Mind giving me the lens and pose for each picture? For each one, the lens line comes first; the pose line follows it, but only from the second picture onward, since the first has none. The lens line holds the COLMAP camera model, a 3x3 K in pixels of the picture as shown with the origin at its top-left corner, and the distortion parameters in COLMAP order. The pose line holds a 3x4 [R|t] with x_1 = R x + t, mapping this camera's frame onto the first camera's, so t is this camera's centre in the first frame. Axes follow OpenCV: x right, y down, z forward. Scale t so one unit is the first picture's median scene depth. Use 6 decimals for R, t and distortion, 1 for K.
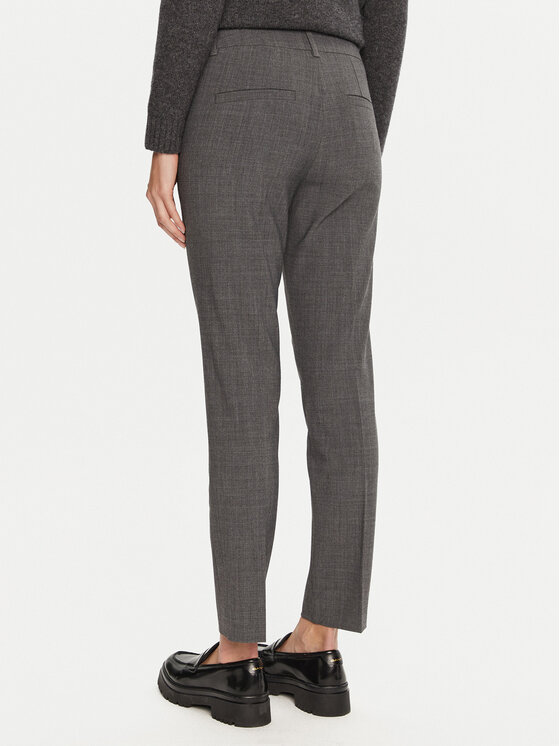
lens RADIAL K [[1178.3, 0, 277.9], [0, 1178.3, 372.6], [0, 0, 1]] dist [0.036717, 0.000000]
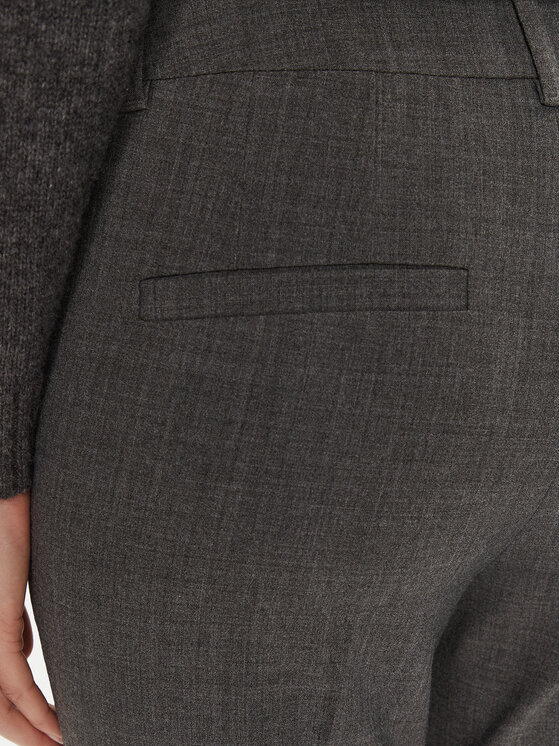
lens RADIAL K [[1178.3, 0, 283.3], [0, 1178.3, 372.4], [0, 0, 1]] dist [0.036717, 0.000000]
pose [[0.995788, 0.008653, -0.091274, -0.000639], [0.006145, 0.986999, 0.160611, -0.256684], [0.091477, -0.160496, 0.982788, 0.757703]]
